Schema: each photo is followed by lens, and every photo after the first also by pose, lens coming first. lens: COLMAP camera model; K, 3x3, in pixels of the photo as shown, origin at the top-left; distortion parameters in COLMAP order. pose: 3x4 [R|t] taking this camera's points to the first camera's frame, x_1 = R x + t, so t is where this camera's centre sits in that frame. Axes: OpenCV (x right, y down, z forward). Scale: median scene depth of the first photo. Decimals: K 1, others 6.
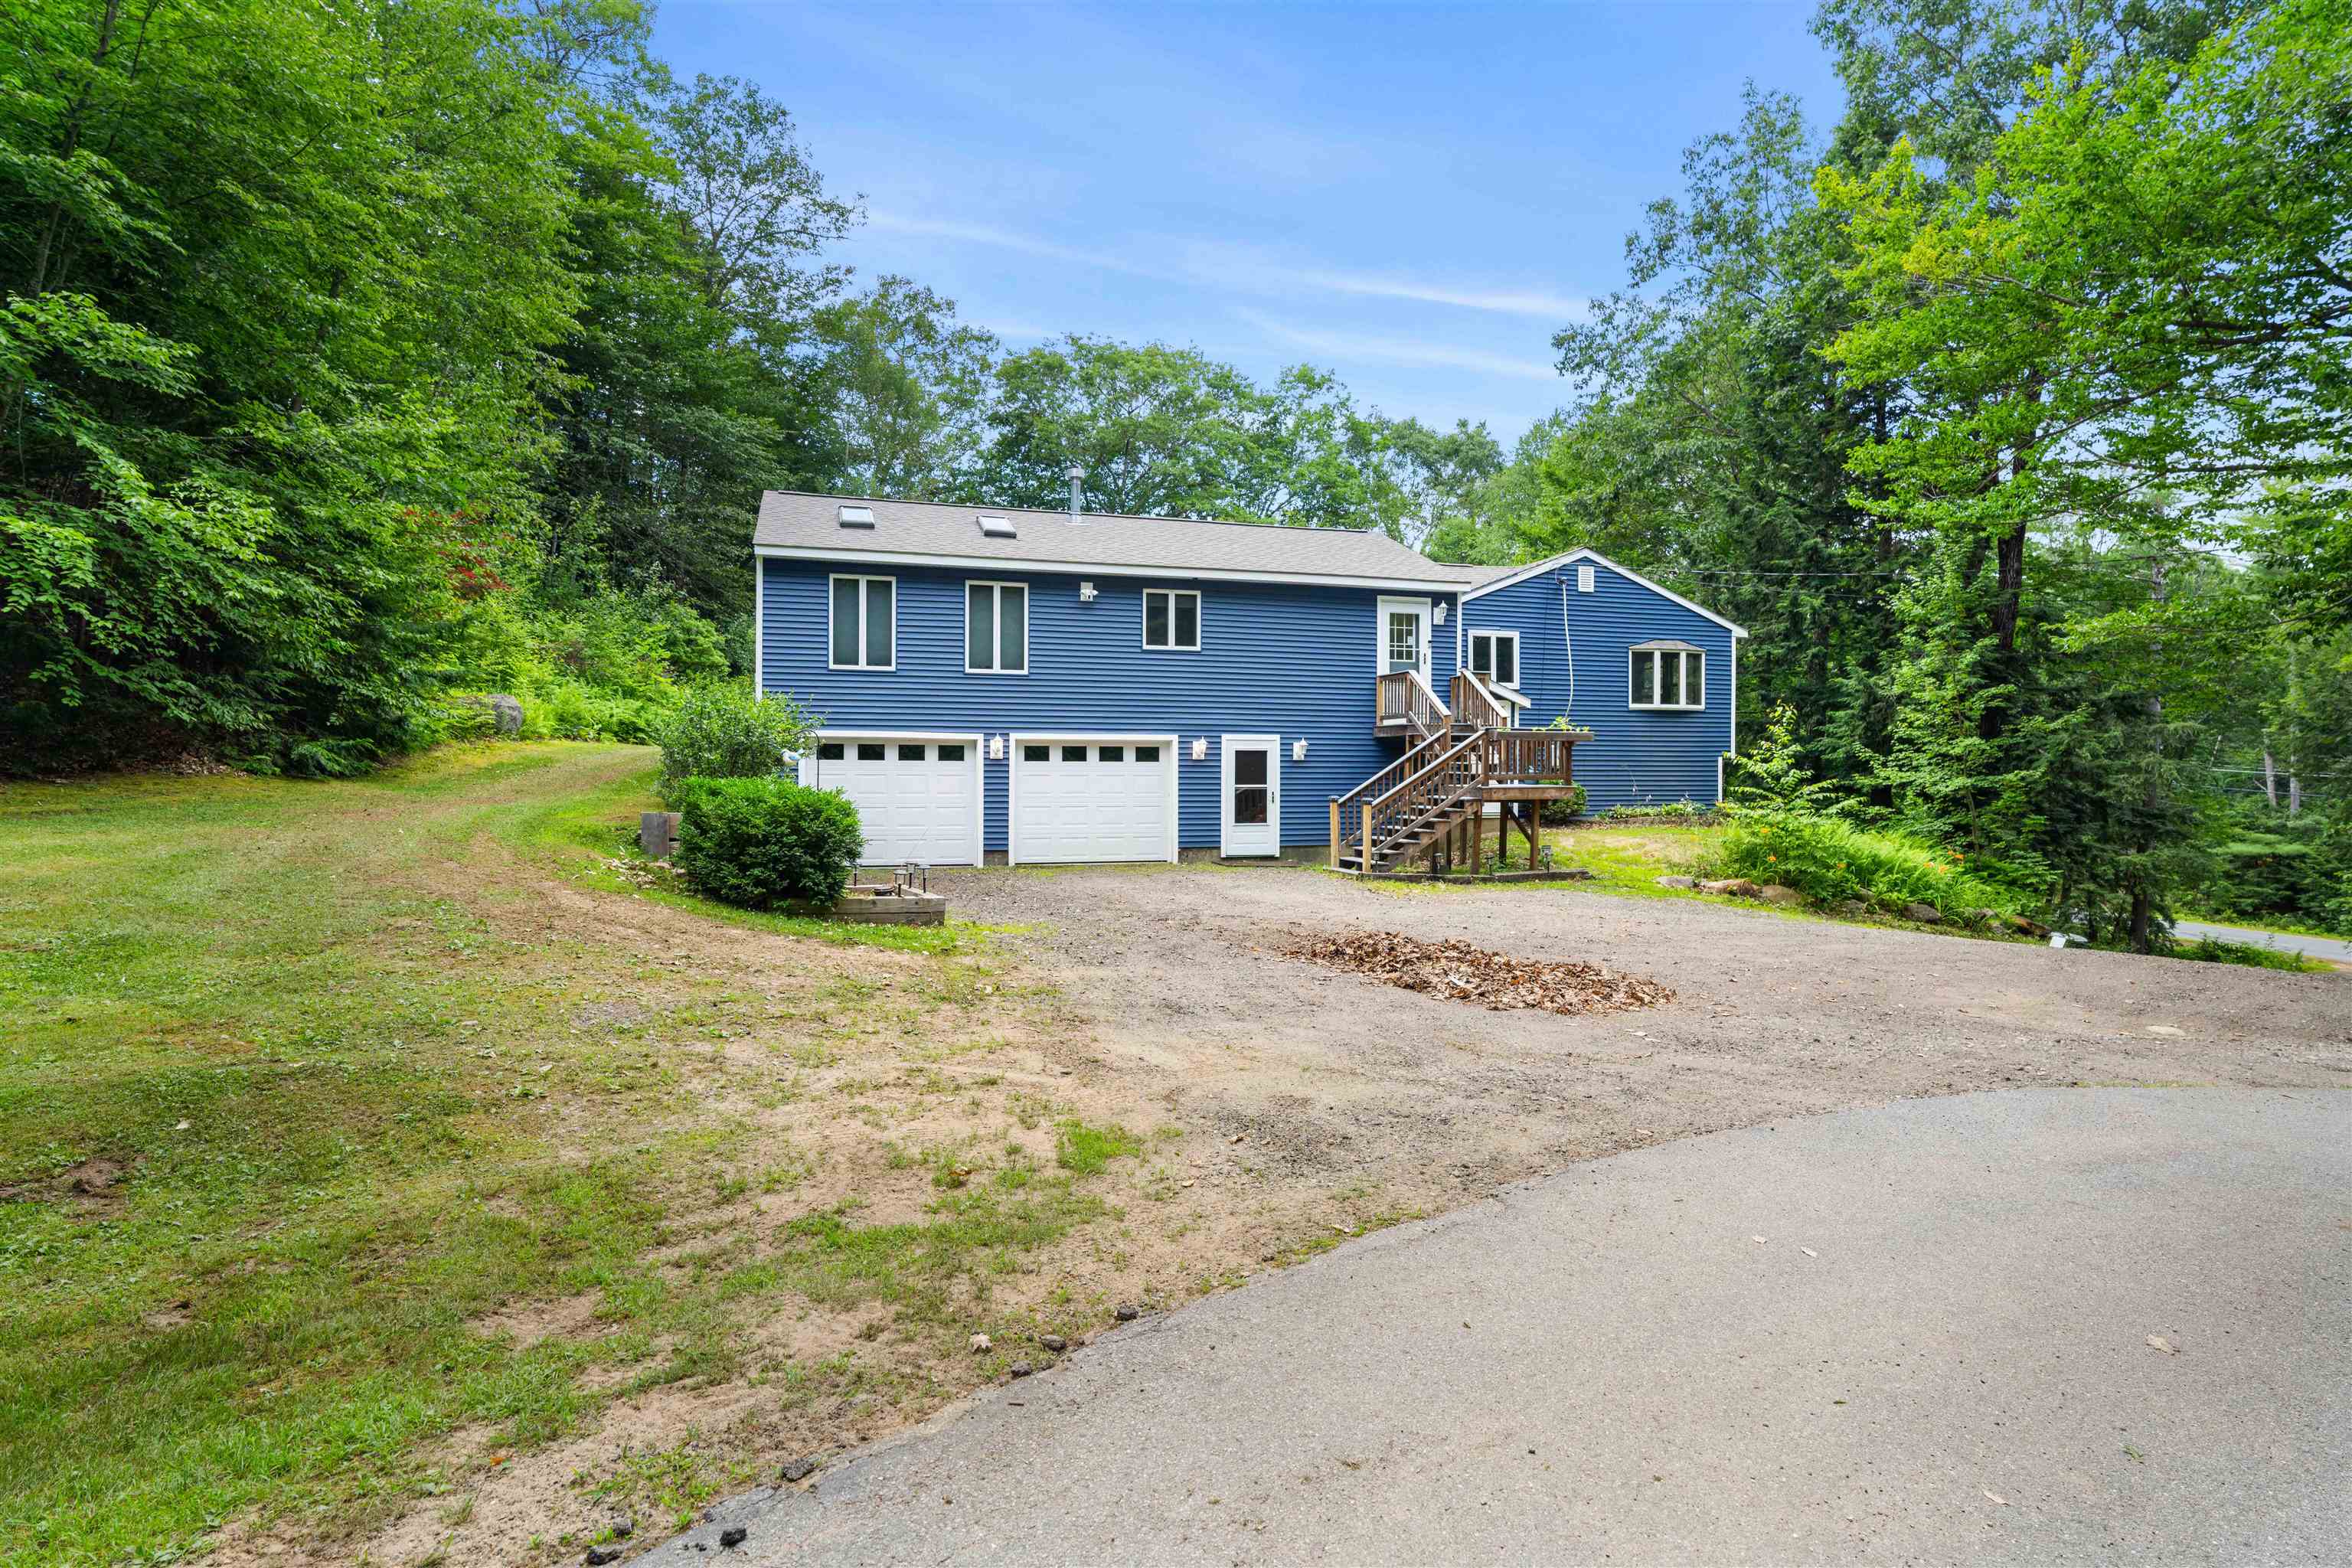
lens RADIAL K [[1246.1, 0, 1175.4], [0, 1246.1, 784.1], [0, 0, 1]] dist [0.000653, 0.000301]
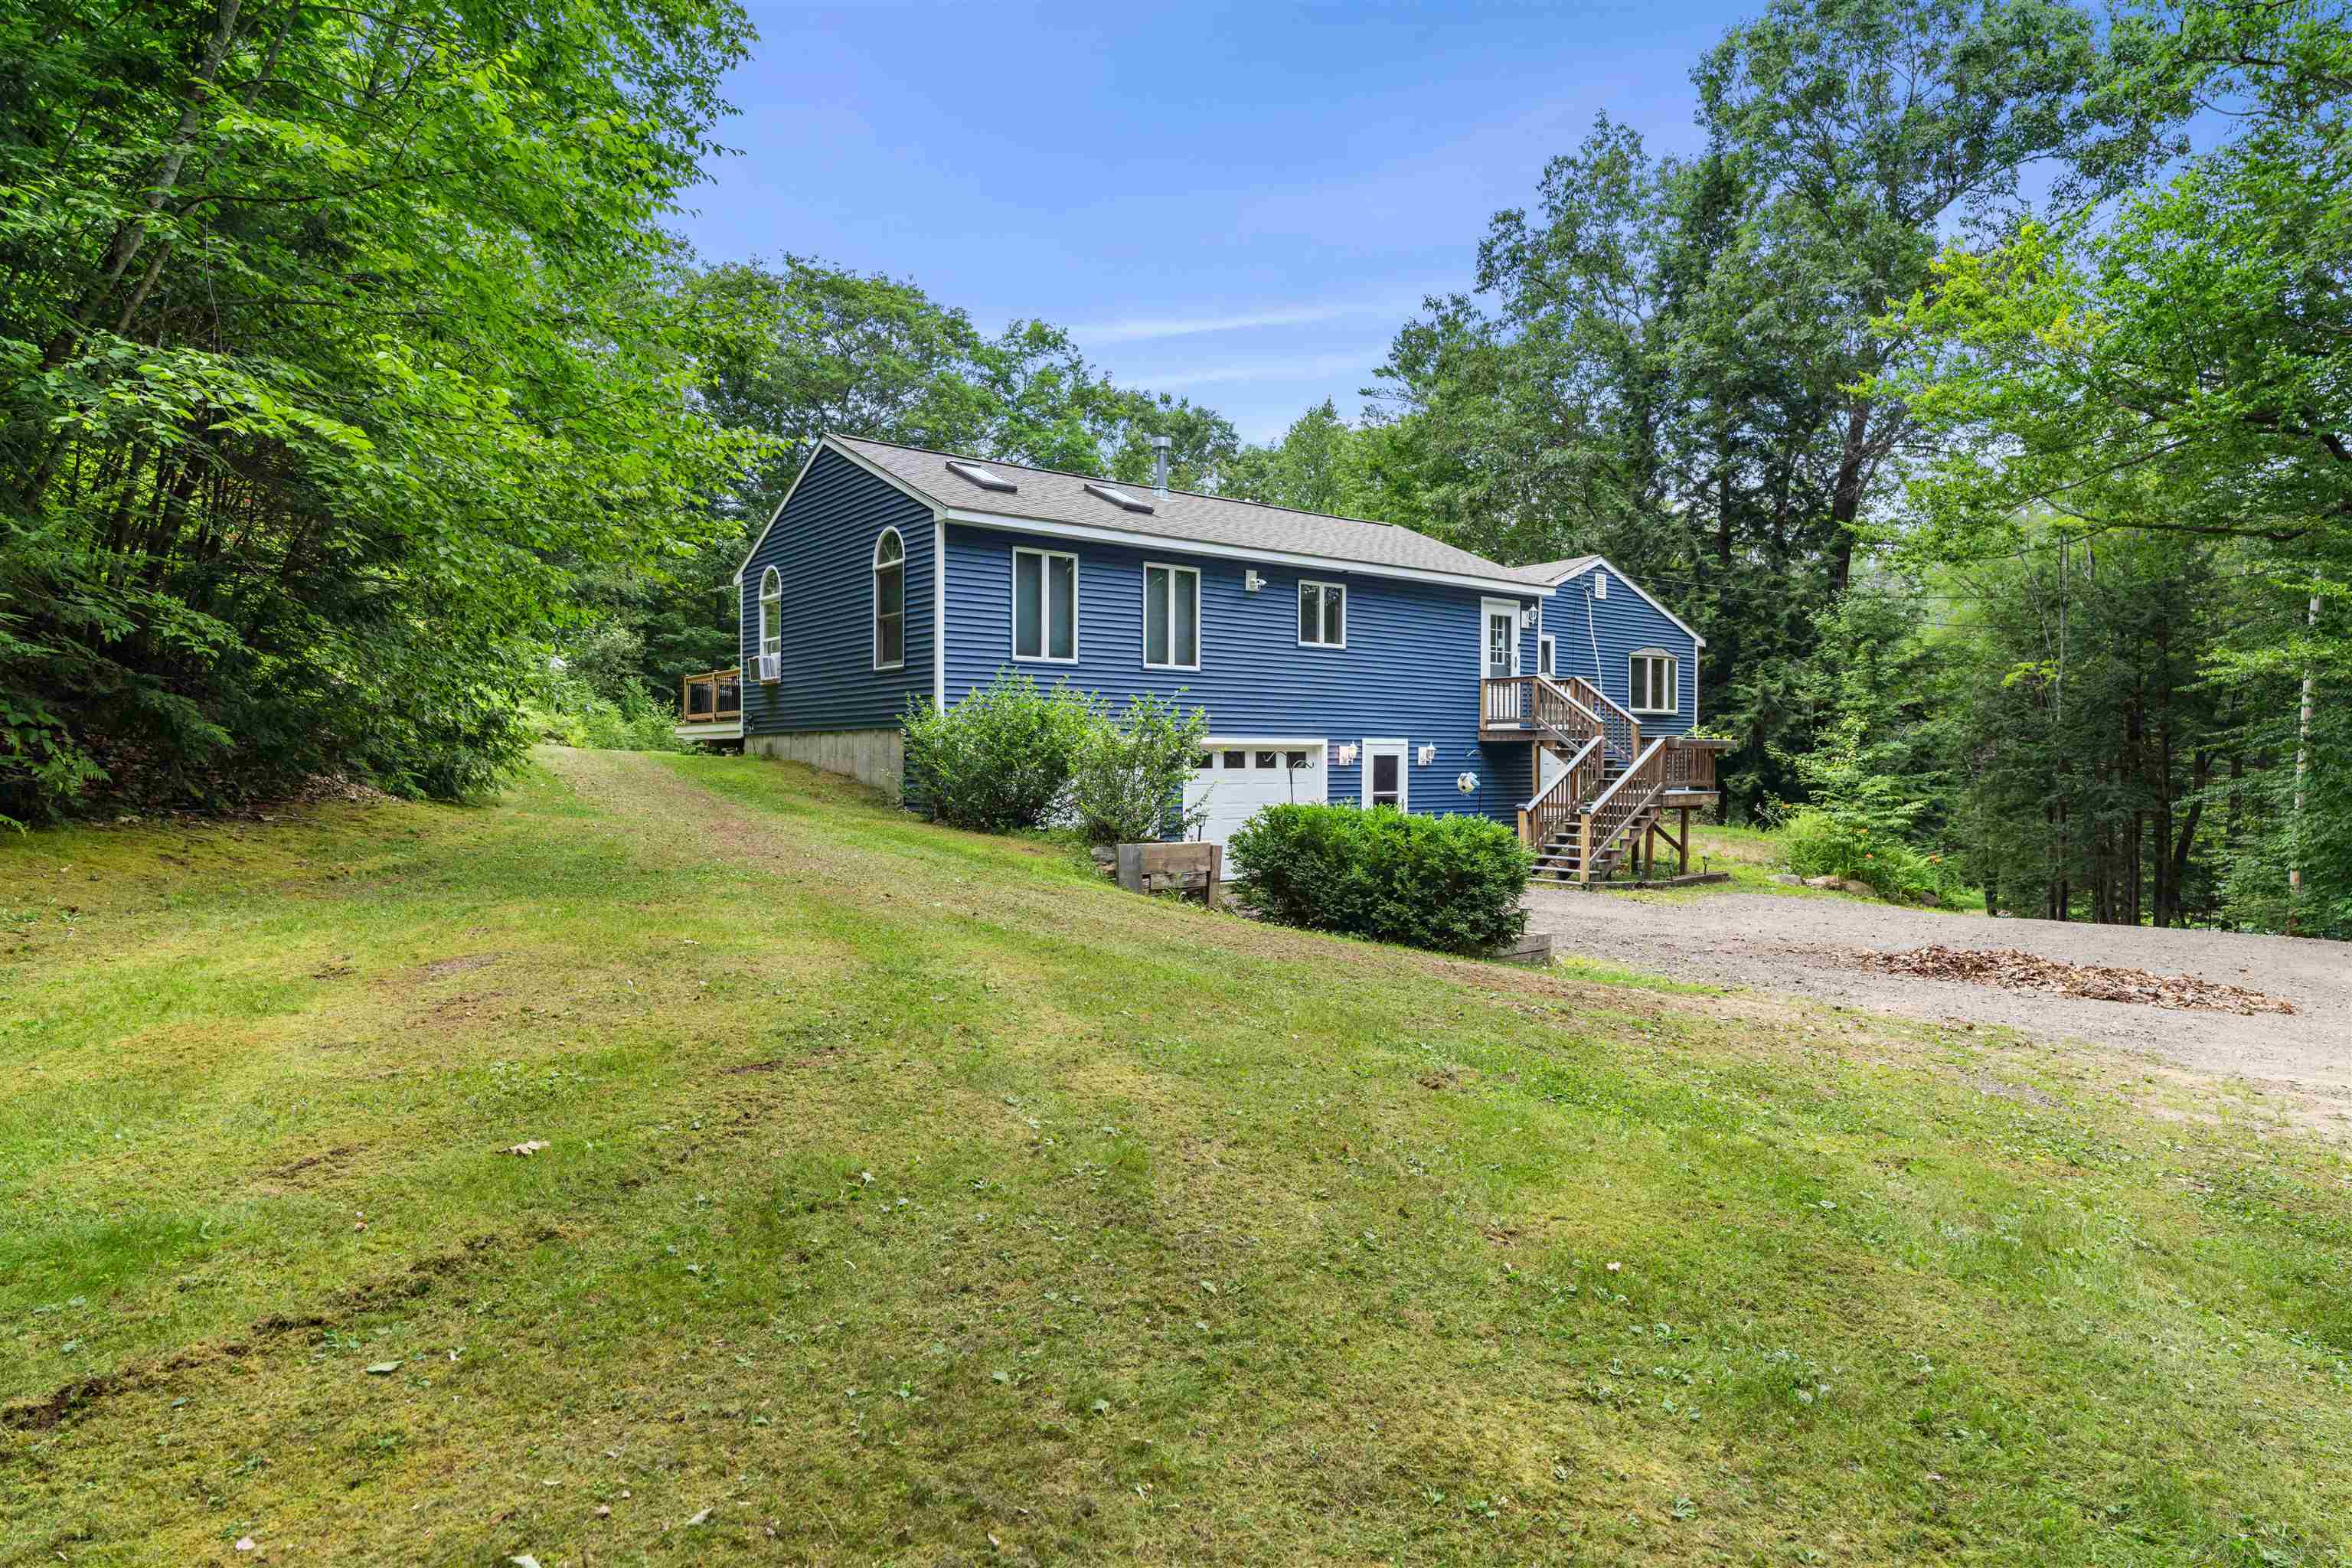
lens RADIAL K [[1313.7, 0, 1178.1], [0, 1313.7, 793.1], [0, 0, 1]] dist [0.007231, 0.000017]
pose [[0.934366, -0.008817, 0.356206, -0.441289], [0.000549, 0.999728, 0.023304, -0.021434], [-0.356315, -0.021579, 0.934117, 0.118204]]
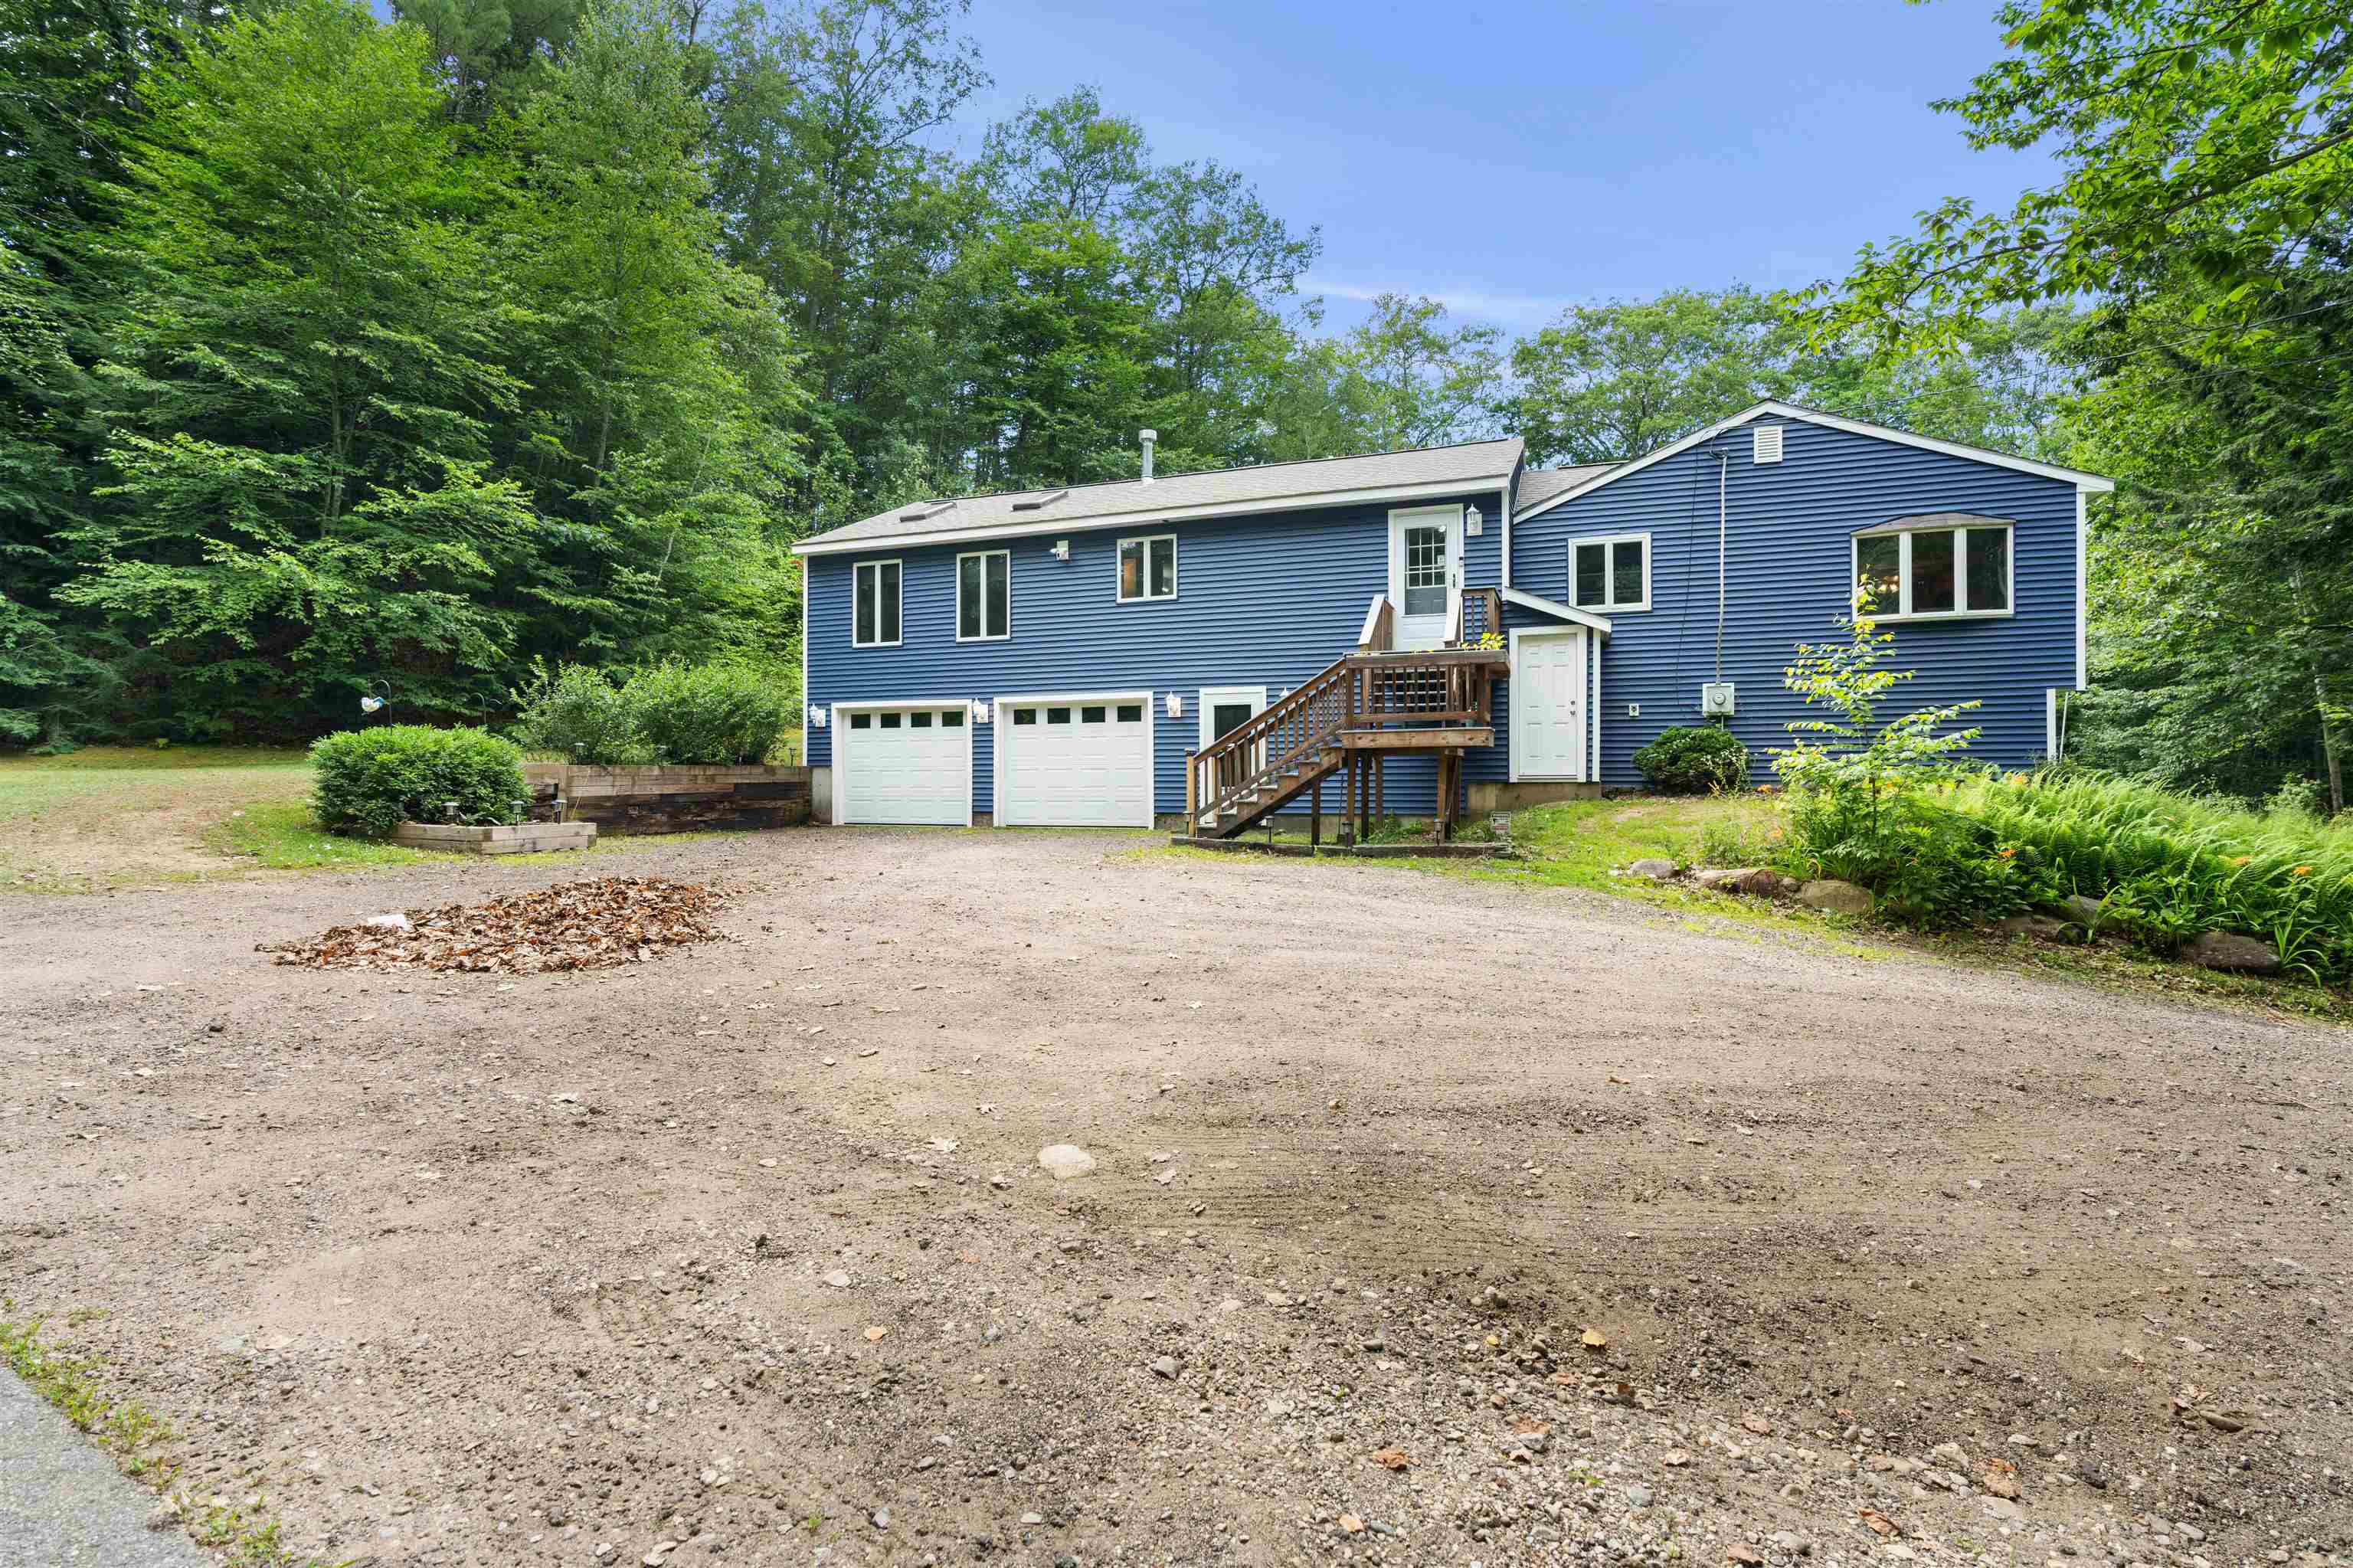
lens RADIAL K [[1119.1, 0, 1174.7], [0, 1119.1, 775.7], [0, 0, 1]] dist [0.000642, 0.000043]
pose [[0.790503, -0.008411, -0.612400, 0.512604], [0.001846, 0.999934, -0.011351, 0.032009], [0.612455, 0.007842, 0.790467, 0.342403]]
